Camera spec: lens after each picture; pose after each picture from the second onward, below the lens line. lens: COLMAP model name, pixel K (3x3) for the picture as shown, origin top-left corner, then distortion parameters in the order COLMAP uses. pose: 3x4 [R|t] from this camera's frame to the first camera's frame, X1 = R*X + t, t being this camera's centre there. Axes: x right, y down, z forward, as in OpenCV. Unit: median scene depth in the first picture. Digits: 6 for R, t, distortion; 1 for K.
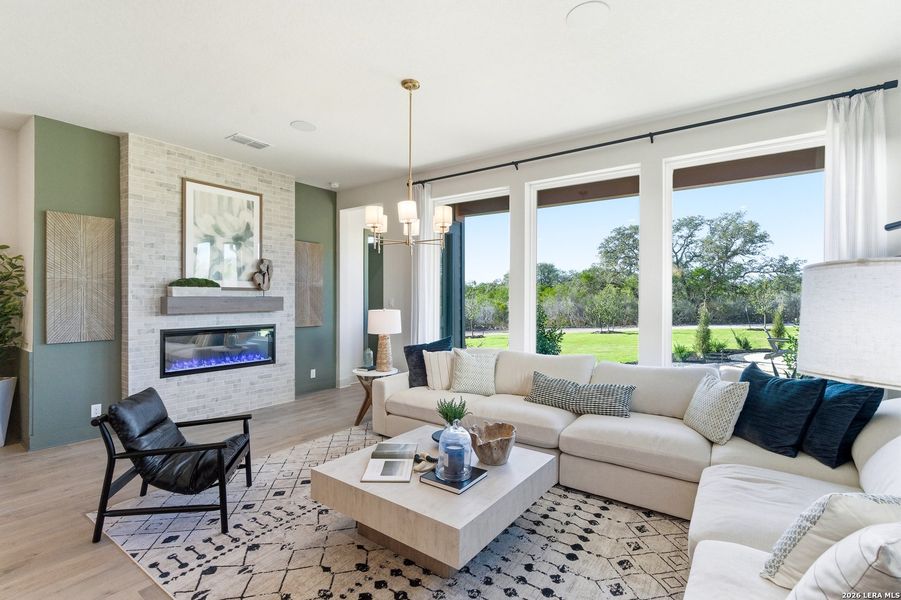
lens RADIAL K [[419.0, 0, 445.3], [0, 419.0, 297.1], [0, 0, 1]] dist [-0.017290, 0.004146]
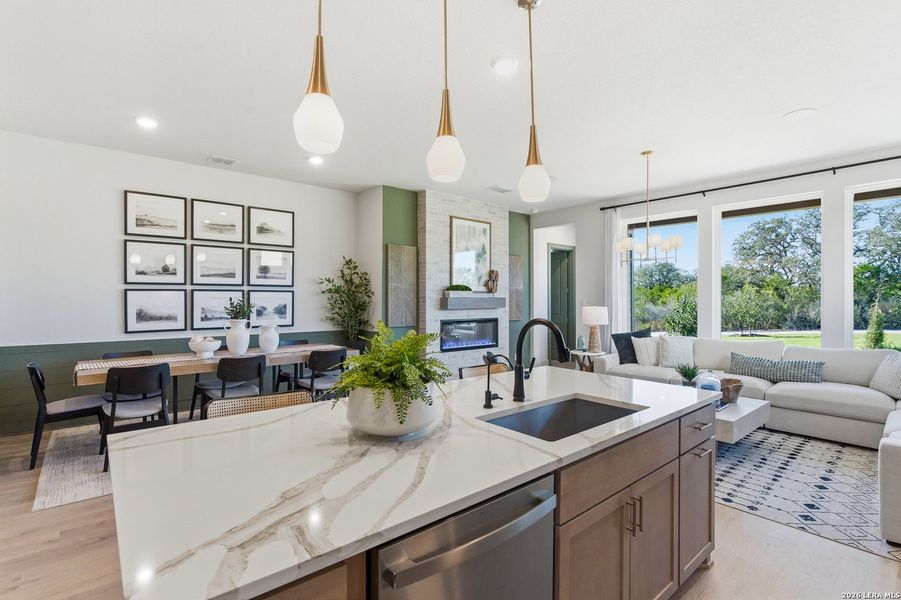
lens RADIAL K [[419.0, 0, 446.6], [0, 419.0, 299.0], [0, 0, 1]] dist [-0.017290, 0.004146]
pose [[0.971215, -0.003597, -0.238177, -0.327350], [0.003483, 0.999994, -0.000899, 0.005597], [0.238179, 0.000044, 0.971221, -0.468626]]
